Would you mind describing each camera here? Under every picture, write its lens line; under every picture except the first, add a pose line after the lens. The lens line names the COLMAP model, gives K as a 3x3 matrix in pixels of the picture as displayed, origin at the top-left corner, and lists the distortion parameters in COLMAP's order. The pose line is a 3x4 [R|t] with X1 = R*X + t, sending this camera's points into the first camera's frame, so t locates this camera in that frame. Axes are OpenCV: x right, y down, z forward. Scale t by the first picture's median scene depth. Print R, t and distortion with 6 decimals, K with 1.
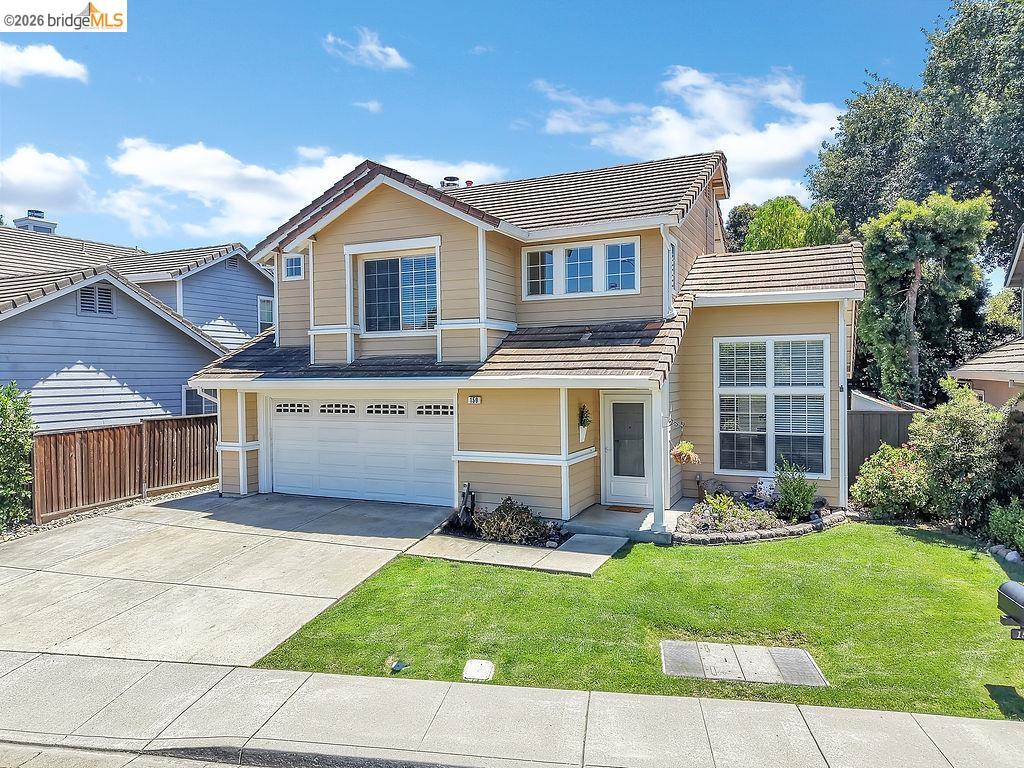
lens RADIAL K [[706.9, 0, 512.0], [0, 706.9, 384.0], [0, 0, 1]] dist [0.005175, -0.000528]
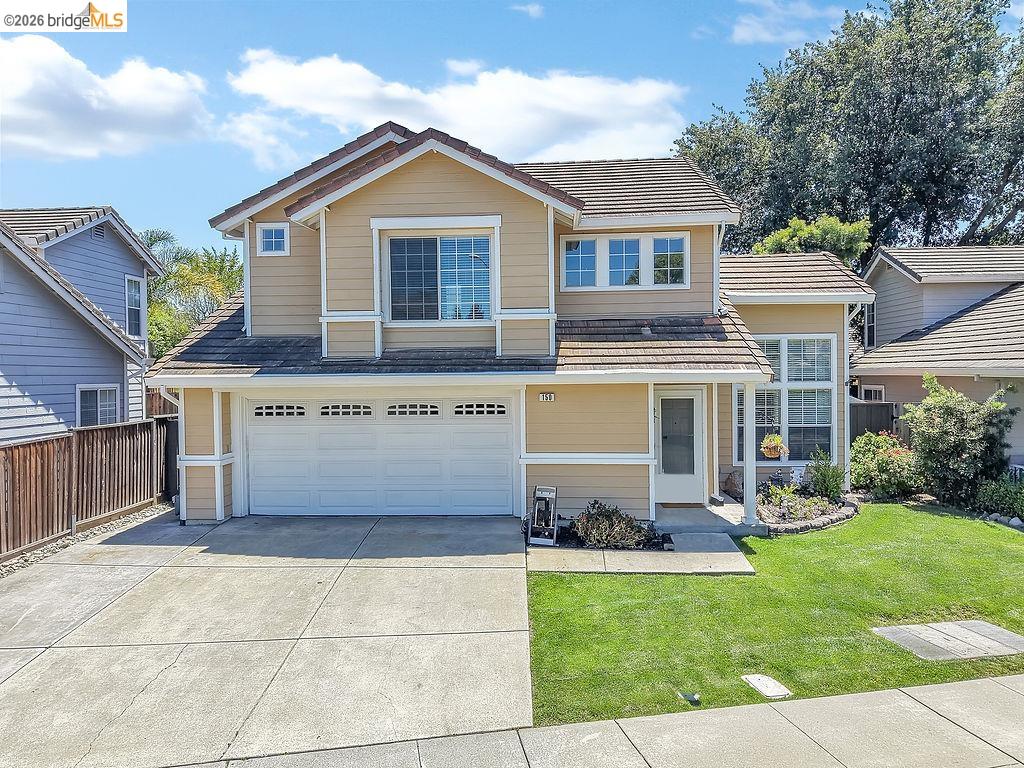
lens RADIAL K [[706.9, 0, 512.0], [0, 706.9, 384.0], [0, 0, 1]] dist [0.005175, -0.000528]
pose [[0.933134, -0.004849, 0.359495, -0.409816], [0.005858, 0.999981, -0.001717, 0.006737], [-0.359480, 0.003708, 0.933146, 0.154203]]
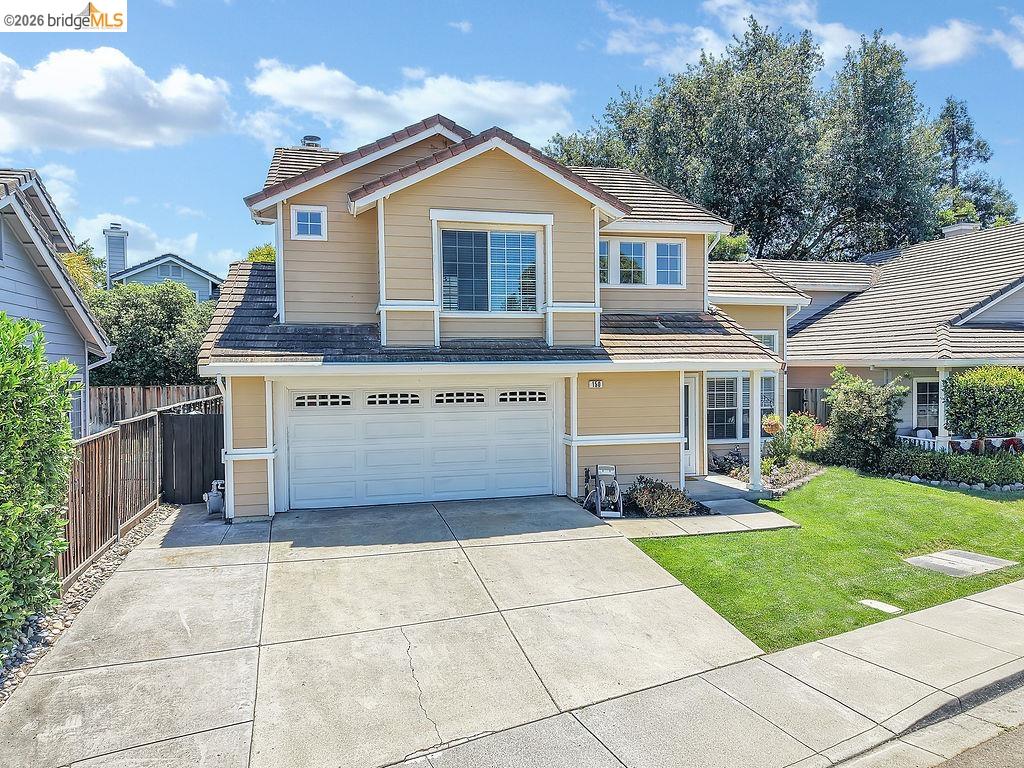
lens RADIAL K [[706.9, 0, 512.0], [0, 706.9, 384.0], [0, 0, 1]] dist [0.005175, -0.000528]
pose [[0.780613, -0.012950, 0.624881, -0.744947], [0.010712, 0.999916, 0.007341, 0.013560], [-0.624923, 0.000963, 0.780686, 0.279989]]
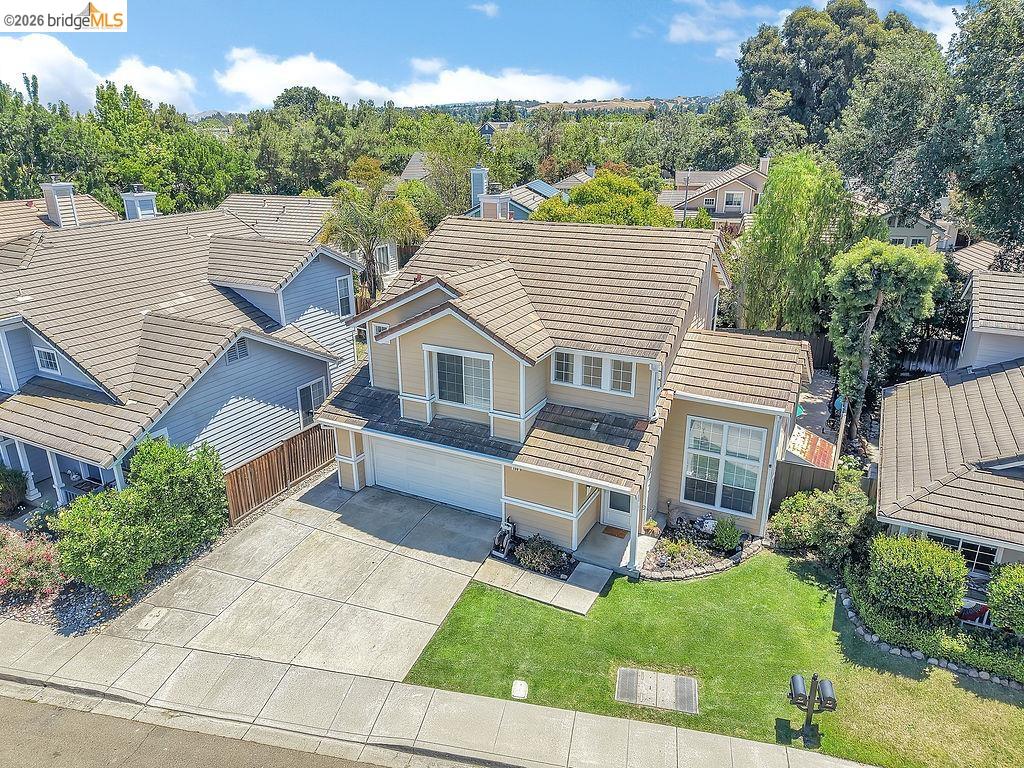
lens RADIAL K [[706.9, 0, 512.0], [0, 706.9, 384.0], [0, 0, 1]] dist [0.014577, -0.001134]
pose [[0.998797, 0.022512, -0.043555, -0.001660], [-0.007060, 0.945139, 0.326591, -0.606042], [0.048518, -0.325891, 0.944161, -0.331048]]
